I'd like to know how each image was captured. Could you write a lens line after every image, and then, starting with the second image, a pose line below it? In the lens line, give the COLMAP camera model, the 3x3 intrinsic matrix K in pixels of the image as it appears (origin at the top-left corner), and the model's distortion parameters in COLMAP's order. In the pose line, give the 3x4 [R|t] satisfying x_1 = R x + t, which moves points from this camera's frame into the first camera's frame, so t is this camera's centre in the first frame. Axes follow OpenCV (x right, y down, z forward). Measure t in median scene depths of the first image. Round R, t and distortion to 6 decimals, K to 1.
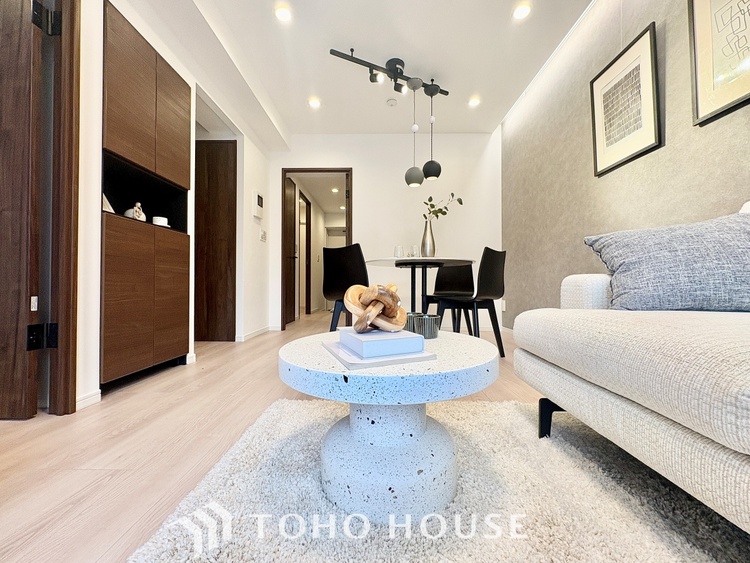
lens RADIAL K [[296.6, 0, 375.0], [0, 296.6, 281.5], [0, 0, 1]] dist [-0.000299, -0.000016]
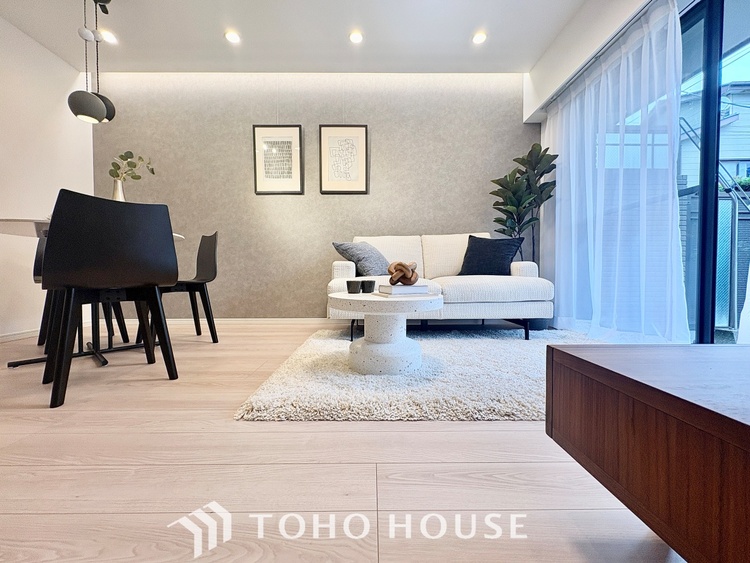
lens RADIAL K [[299.5, 0, 374.3], [0, 299.5, 281.5], [0, 0, 1]] dist [0.000195, 0.000148]
pose [[-0.022408, -0.029803, 0.999305, -0.814383], [-0.004604, 0.999548, 0.029707, 0.031310], [-0.999738, -0.003935, -0.022536, 0.500506]]
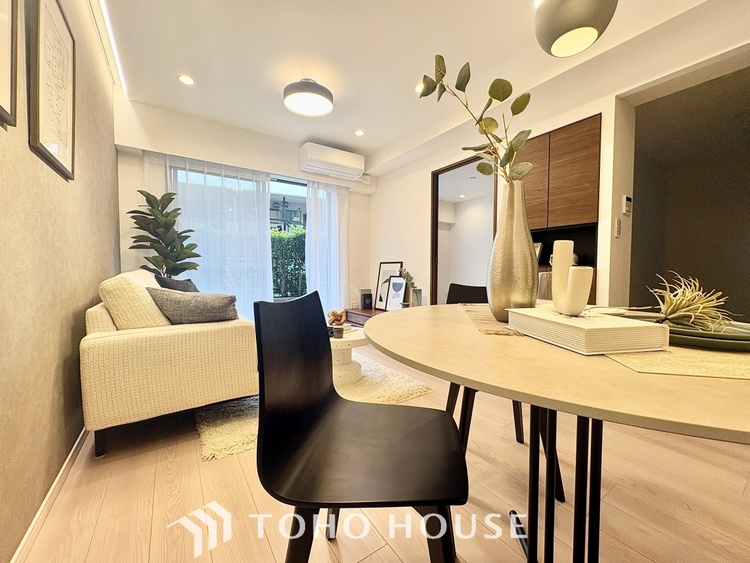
lens RADIAL K [[299.5, 0, 374.3], [0, 299.5, 281.5], [0, 0, 1]] dist [0.000195, 0.000148]
pose [[-0.817081, 0.012078, -0.576396, 0.622196], [-0.003629, 0.999653, 0.026092, -0.158891], [0.576512, 0.023411, -0.816754, 1.579337]]
